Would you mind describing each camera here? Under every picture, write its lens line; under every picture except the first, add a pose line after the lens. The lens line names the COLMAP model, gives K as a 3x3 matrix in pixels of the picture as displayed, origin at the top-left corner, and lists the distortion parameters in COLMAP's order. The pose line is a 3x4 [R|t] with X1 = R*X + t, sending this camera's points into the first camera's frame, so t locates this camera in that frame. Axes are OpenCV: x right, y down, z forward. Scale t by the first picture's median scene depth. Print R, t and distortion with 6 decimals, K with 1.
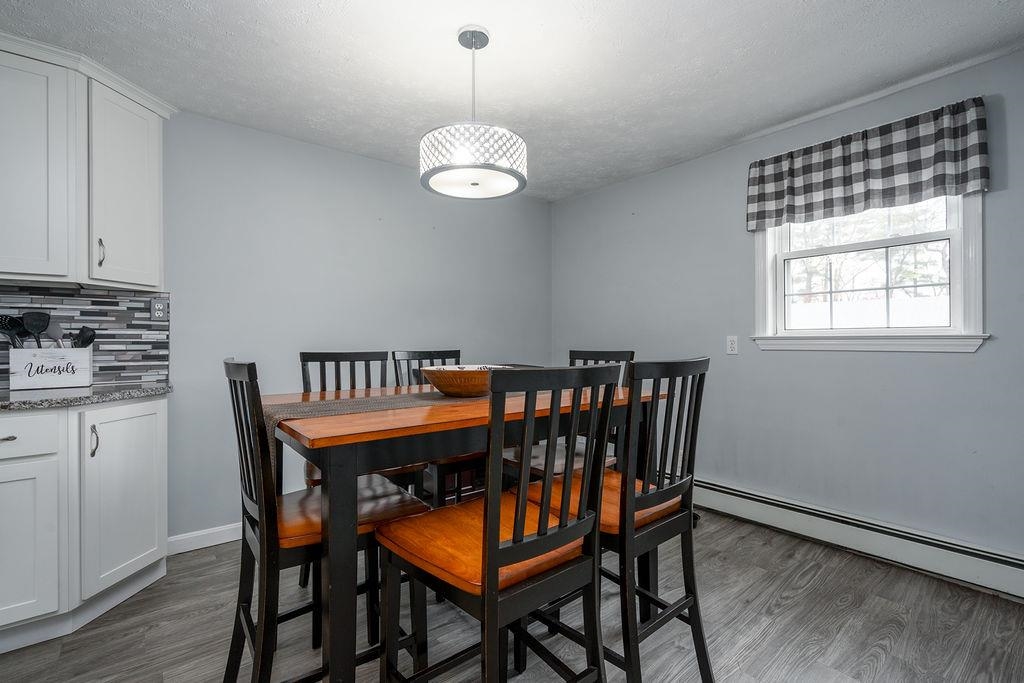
lens RADIAL K [[467.9, 0, 513.0], [0, 467.9, 336.0], [0, 0, 1]] dist [-0.005582, 0.000543]
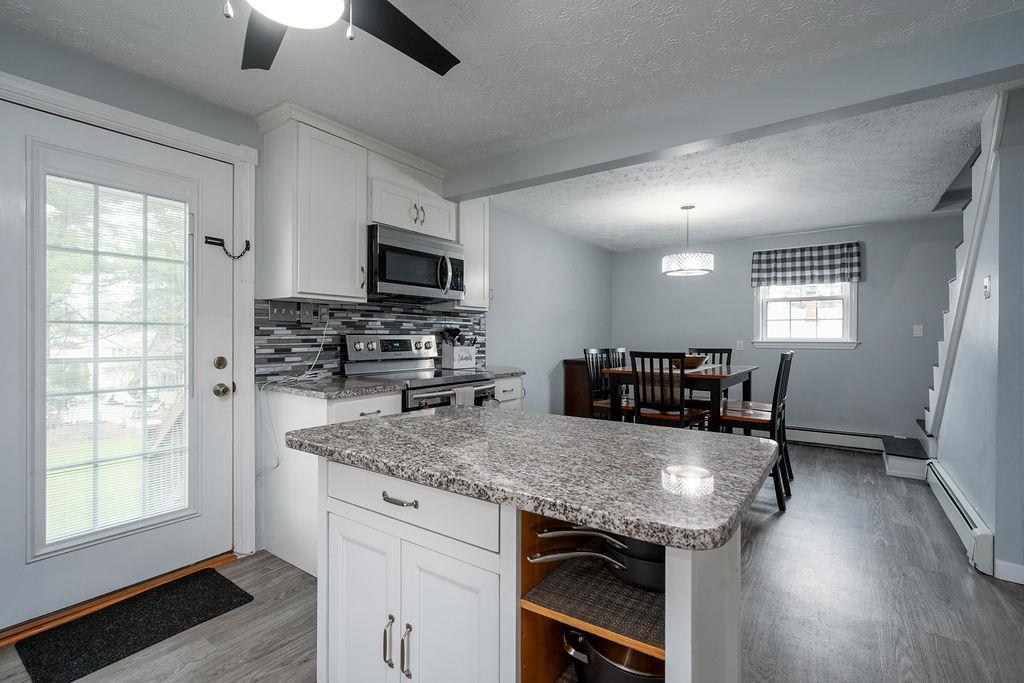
lens RADIAL K [[467.9, 0, 518.2], [0, 467.9, 337.0], [0, 0, 1]] dist [-0.005582, 0.000543]
pose [[0.961569, 0.008726, 0.274423, -1.146335], [-0.009800, 0.999949, 0.002545, -0.015067], [-0.274387, -0.005136, 0.961606, -0.714341]]
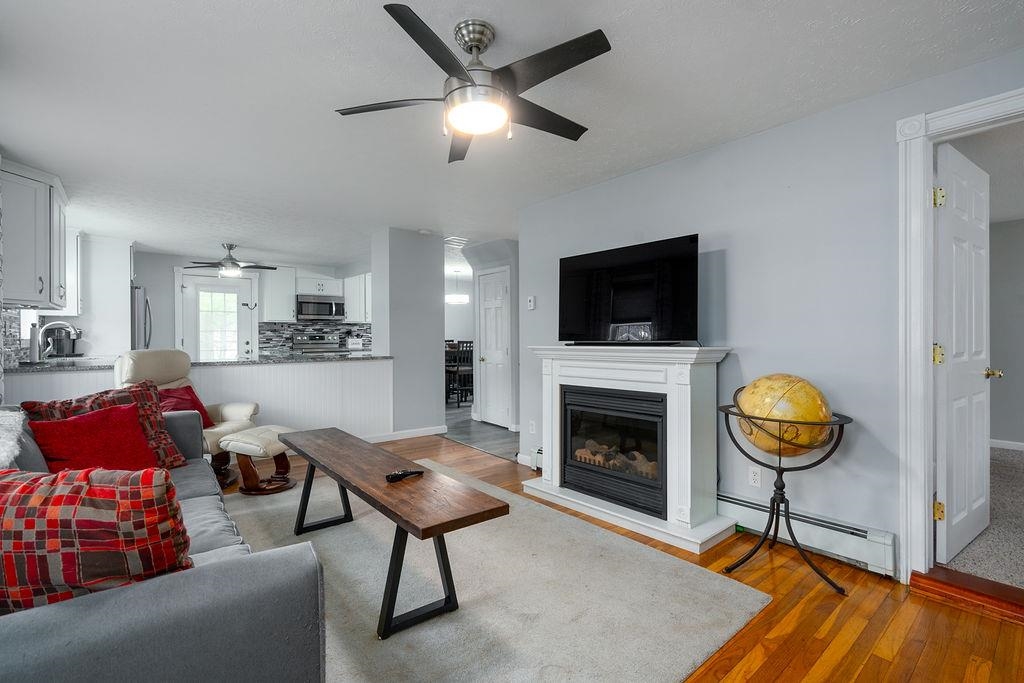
lens RADIAL K [[467.9, 0, 516.6], [0, 467.9, 332.0], [0, 0, 1]] dist [-0.005582, 0.000543]
pose [[0.999662, -0.003517, 0.025746, 0.297391], [0.003715, 0.999964, -0.007667, 0.004888], [-0.025718, 0.007760, 0.999639, -2.840288]]
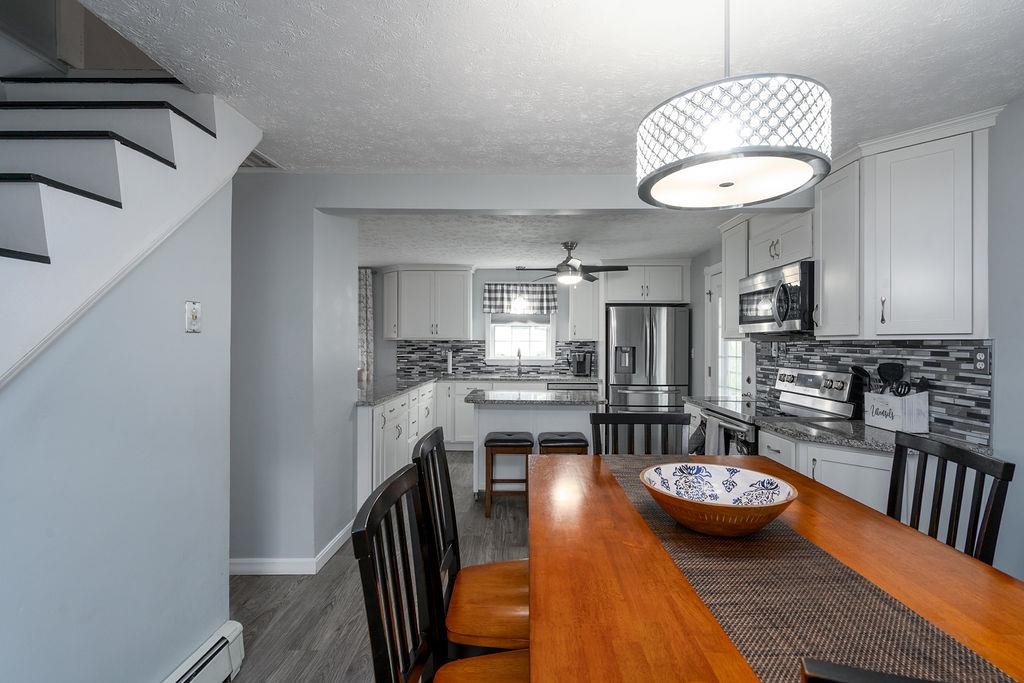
lens RADIAL K [[467.9, 0, 518.2], [0, 467.9, 343.7], [0, 0, 1]] dist [-0.005582, 0.000543]
pose [[-0.635693, -0.000767, -0.771942, 0.437421], [-0.004897, 0.999983, 0.003040, -0.088513], [0.771927, 0.005713, -0.635686, 0.921335]]
